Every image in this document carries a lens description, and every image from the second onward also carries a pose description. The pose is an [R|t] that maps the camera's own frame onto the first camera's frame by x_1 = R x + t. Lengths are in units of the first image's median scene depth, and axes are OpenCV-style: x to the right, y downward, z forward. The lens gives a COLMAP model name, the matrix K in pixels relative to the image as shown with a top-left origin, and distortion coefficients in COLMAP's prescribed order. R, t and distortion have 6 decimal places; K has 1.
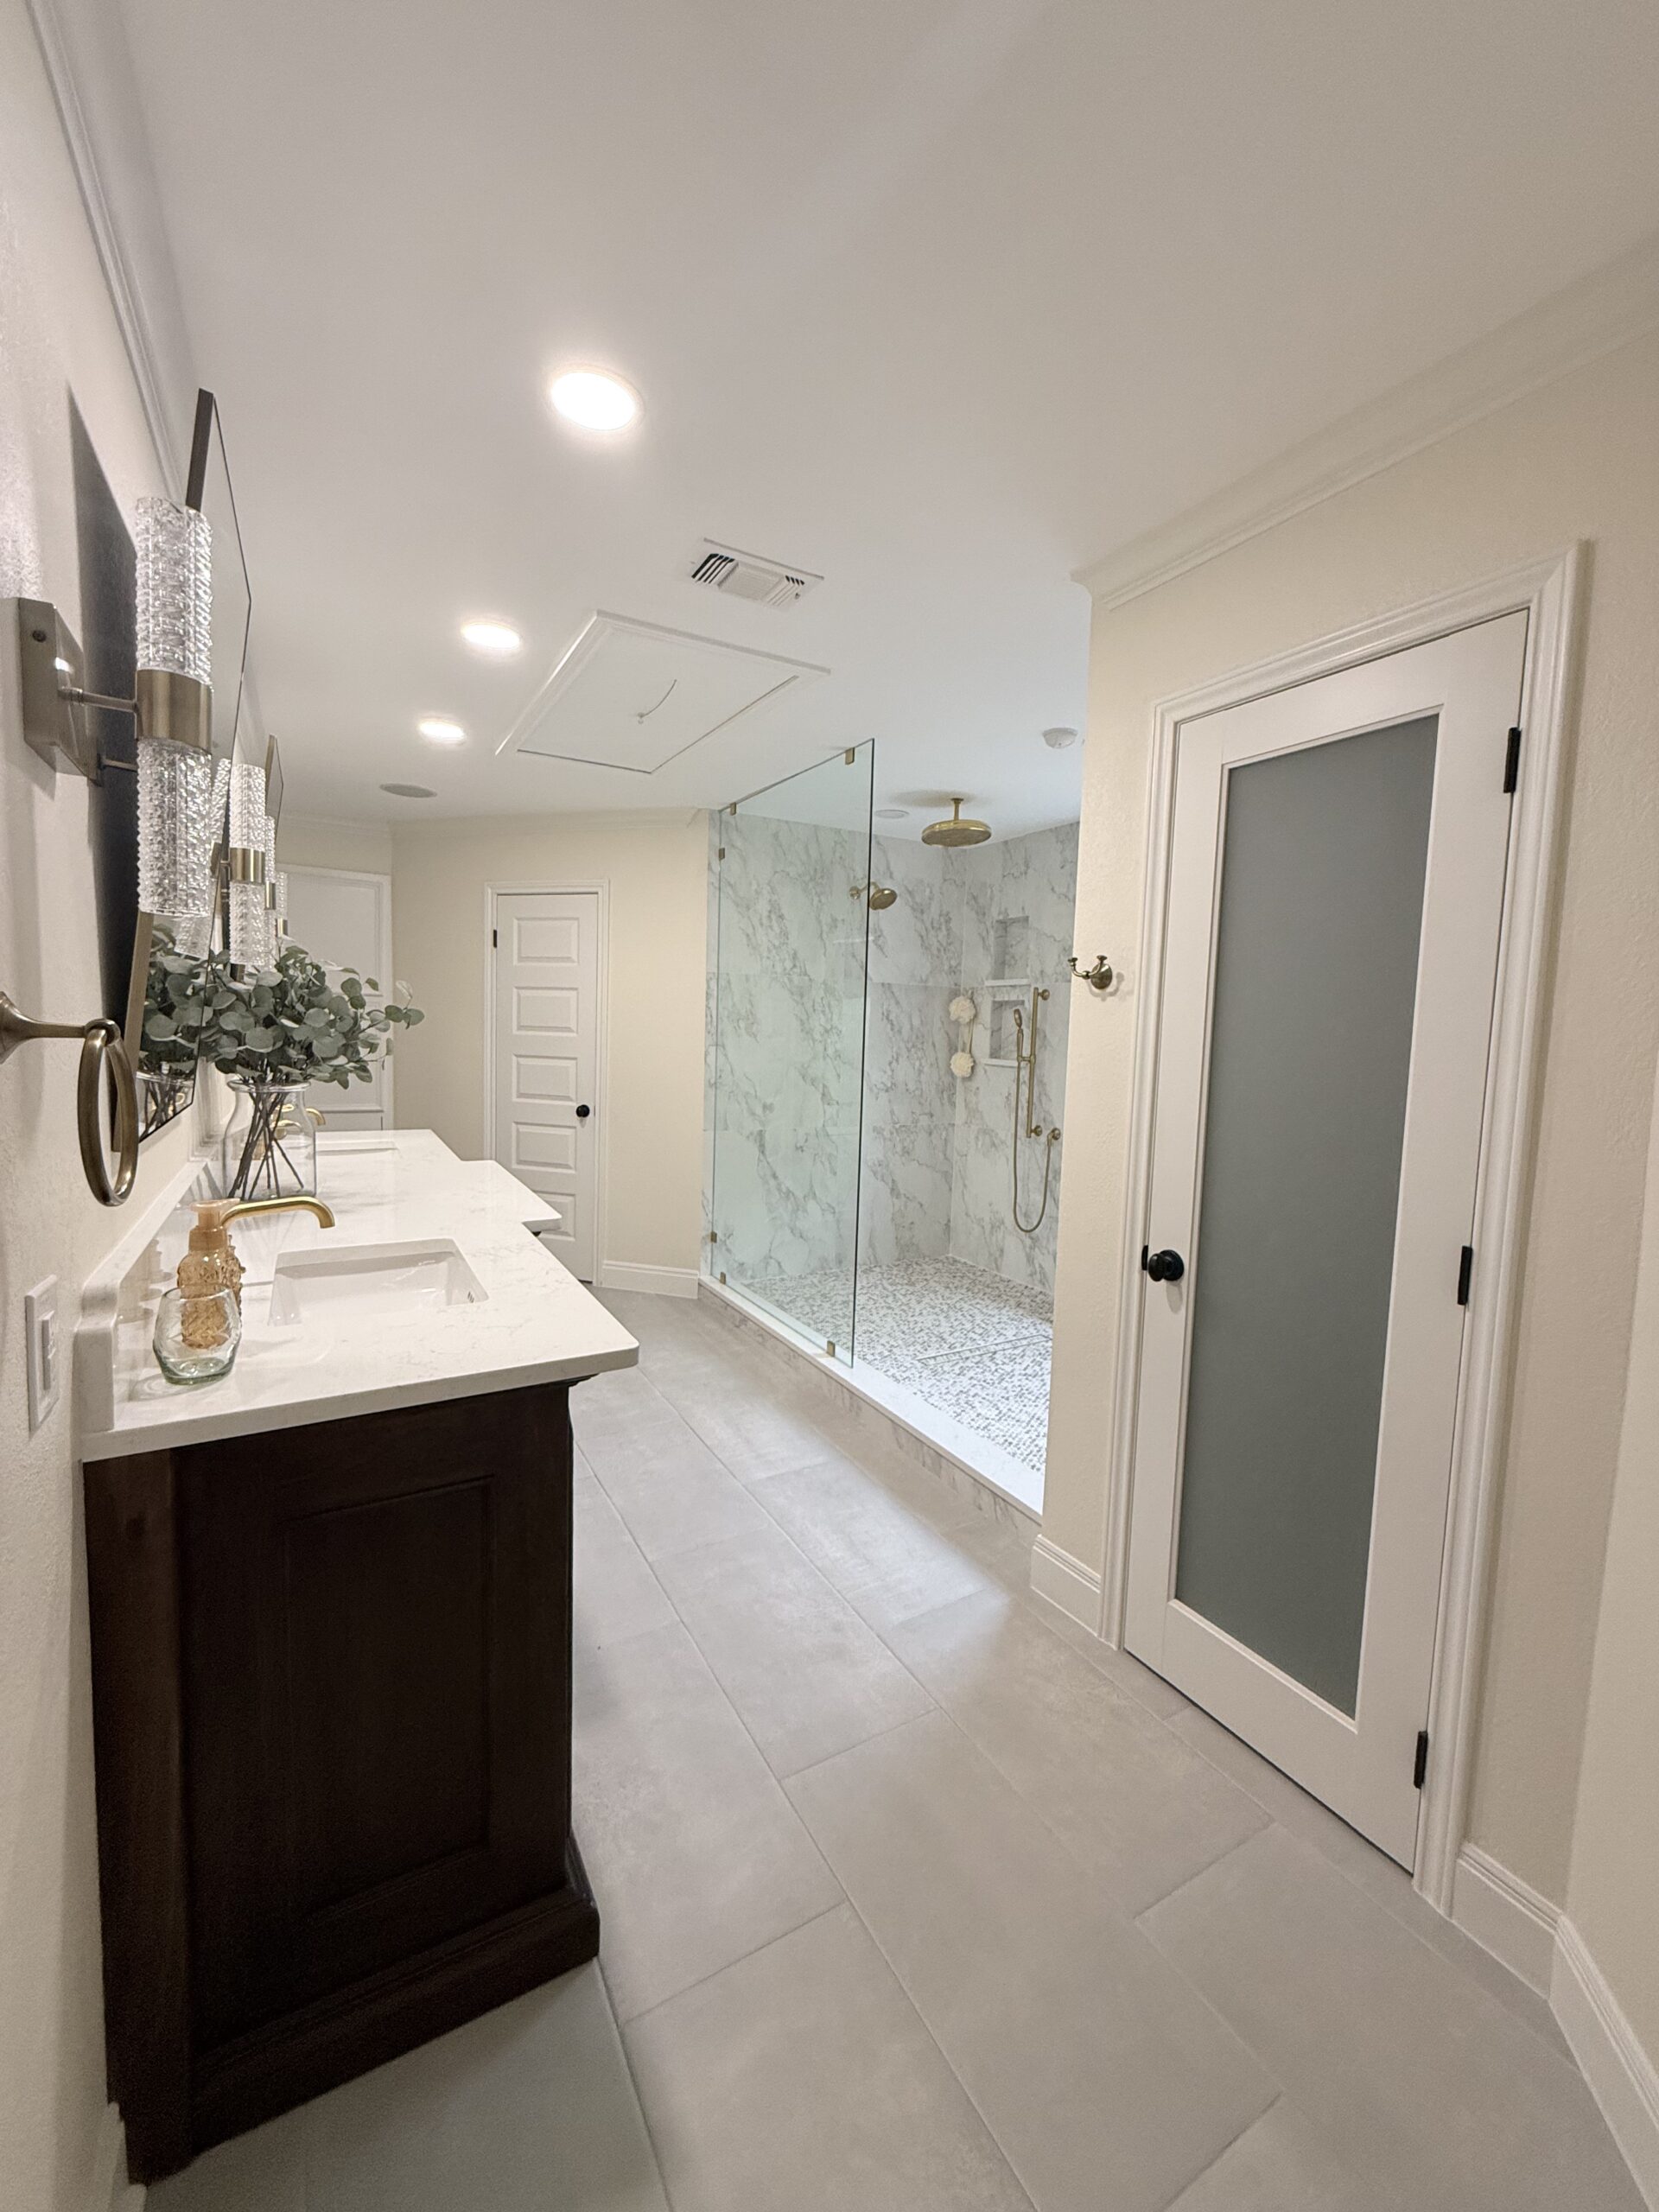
lens RADIAL K [[881.6, 0, 824.1], [0, 881.6, 1103.1], [0, 0, 1]] dist [-0.000235, 0.000200]
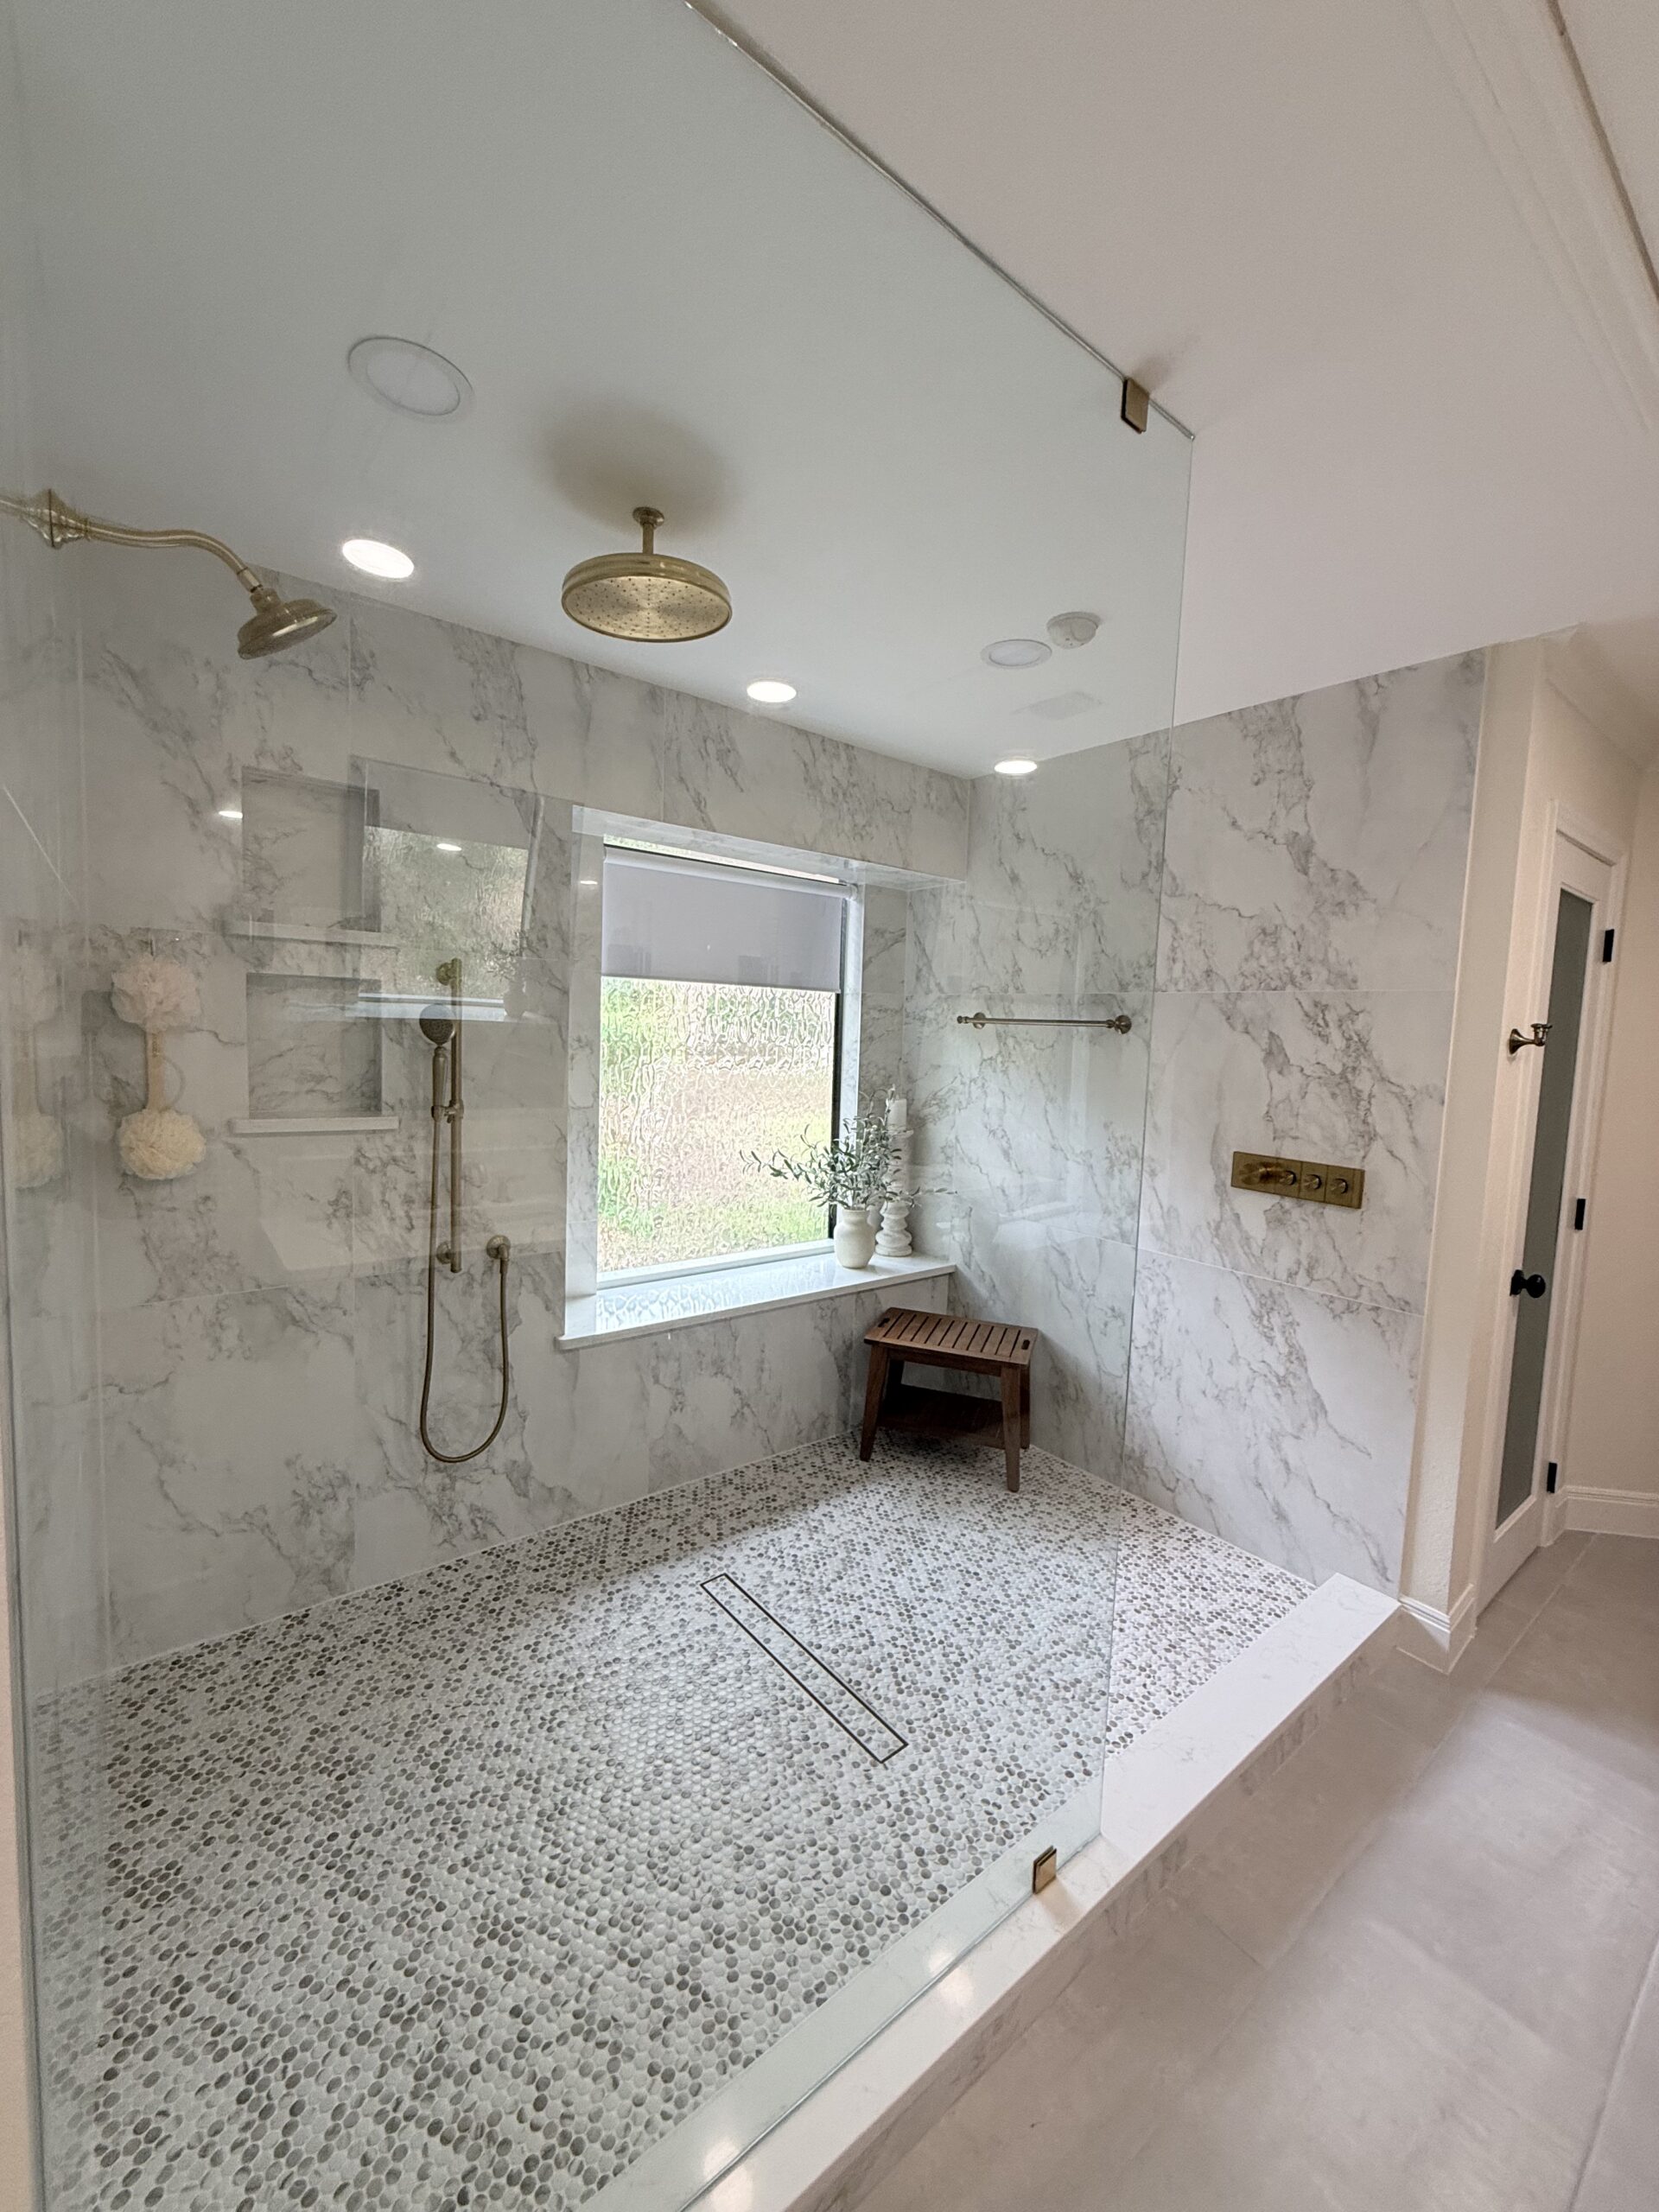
lens RADIAL K [[881.6, 0, 829.8], [0, 881.6, 1101.8], [0, 0, 1]] dist [-0.000235, 0.000200]
pose [[-0.148083, -0.115230, 0.982239, -0.258907], [0.041524, 0.991589, 0.122587, -0.102471], [-0.988103, 0.058939, -0.142052, 0.854895]]
